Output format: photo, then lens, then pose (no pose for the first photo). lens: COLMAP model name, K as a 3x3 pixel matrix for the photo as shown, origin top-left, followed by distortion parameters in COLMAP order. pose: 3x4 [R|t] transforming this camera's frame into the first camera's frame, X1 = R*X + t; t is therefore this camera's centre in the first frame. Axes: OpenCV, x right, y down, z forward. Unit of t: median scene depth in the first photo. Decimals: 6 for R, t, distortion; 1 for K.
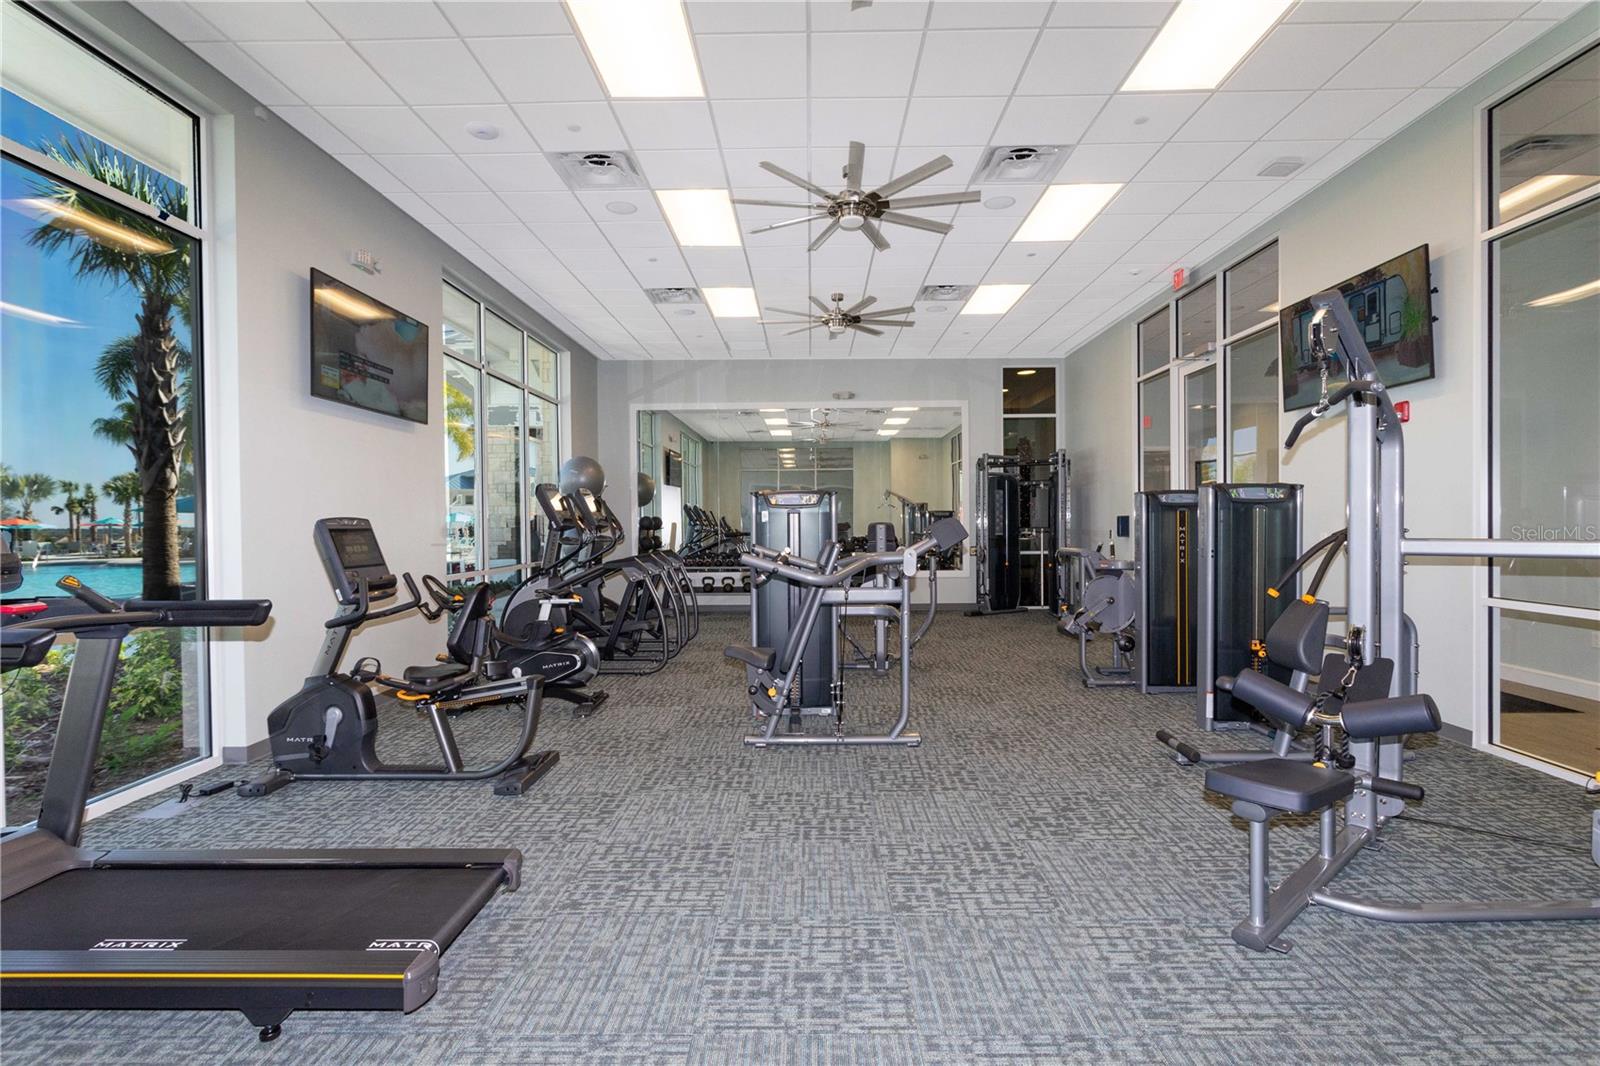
lens RADIAL K [[756.8, 0, 800.6], [0, 756.8, 528.3], [0, 0, 1]] dist [-0.001858, 0.001383]
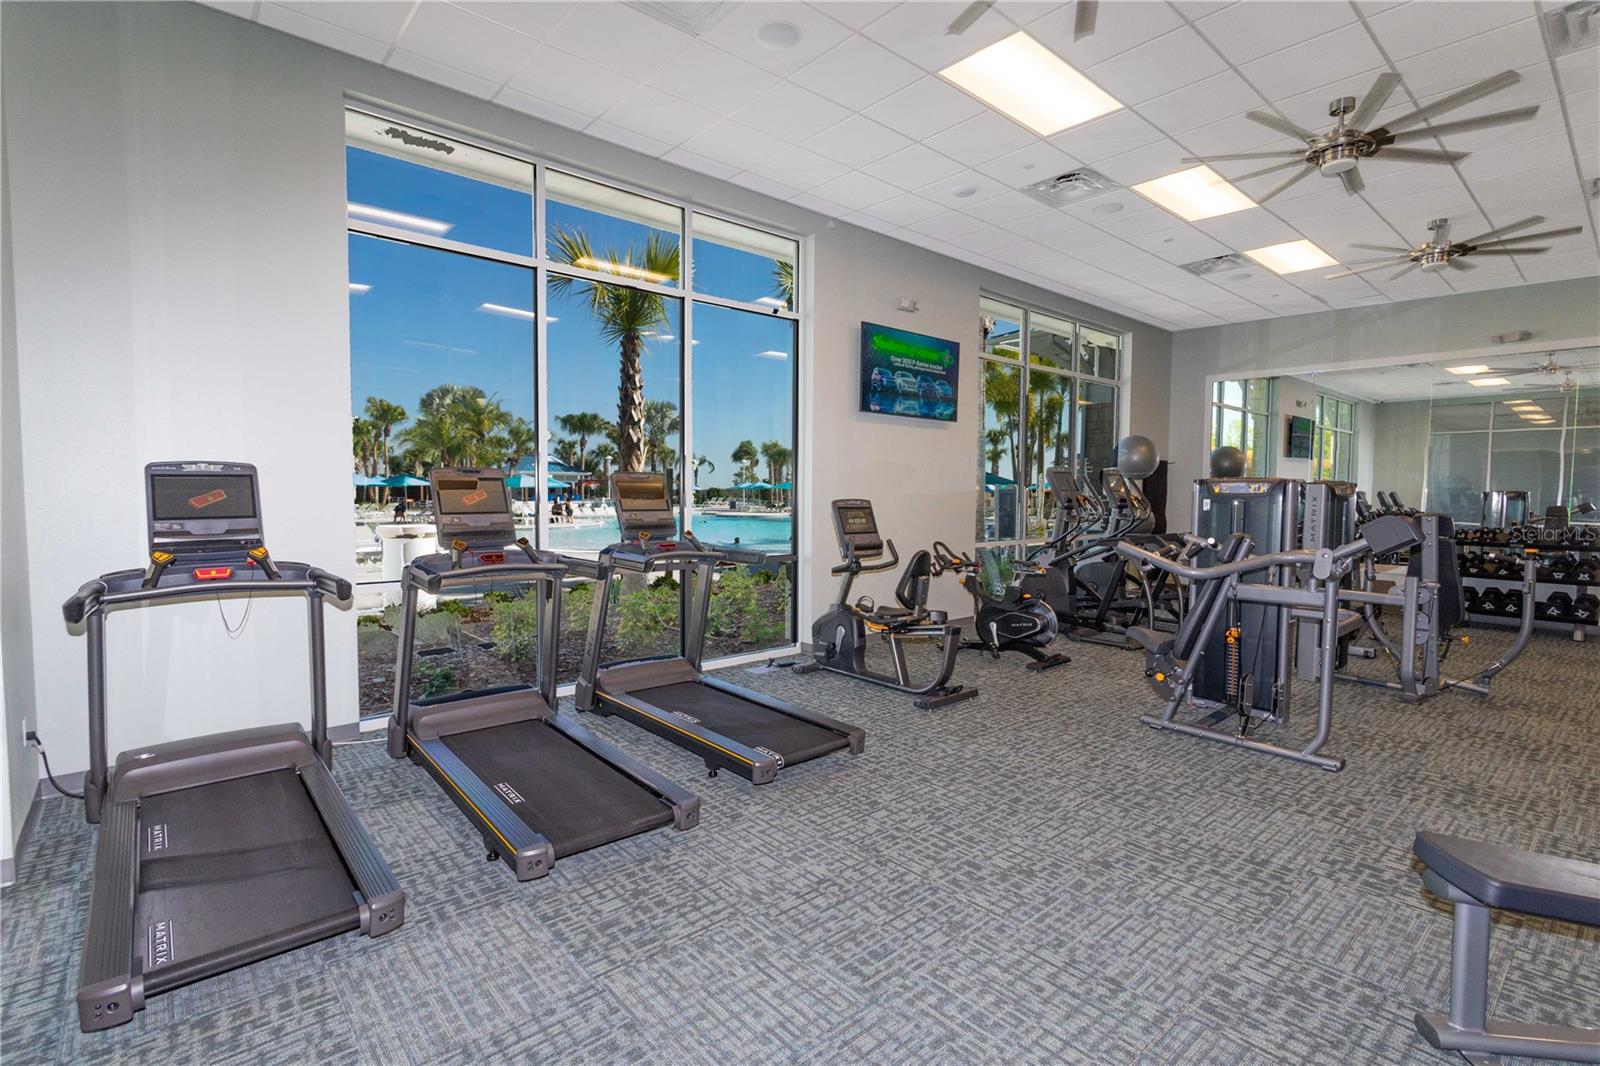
lens RADIAL K [[756.8, 0, 801.9], [0, 756.8, 529.7], [0, 0, 1]] dist [-0.001858, 0.001383]
pose [[0.666764, 0.054581, -0.743267, 0.428111], [-0.021065, 0.998296, 0.054413, -0.033215], [0.744971, -0.020624, 0.666778, -0.053635]]
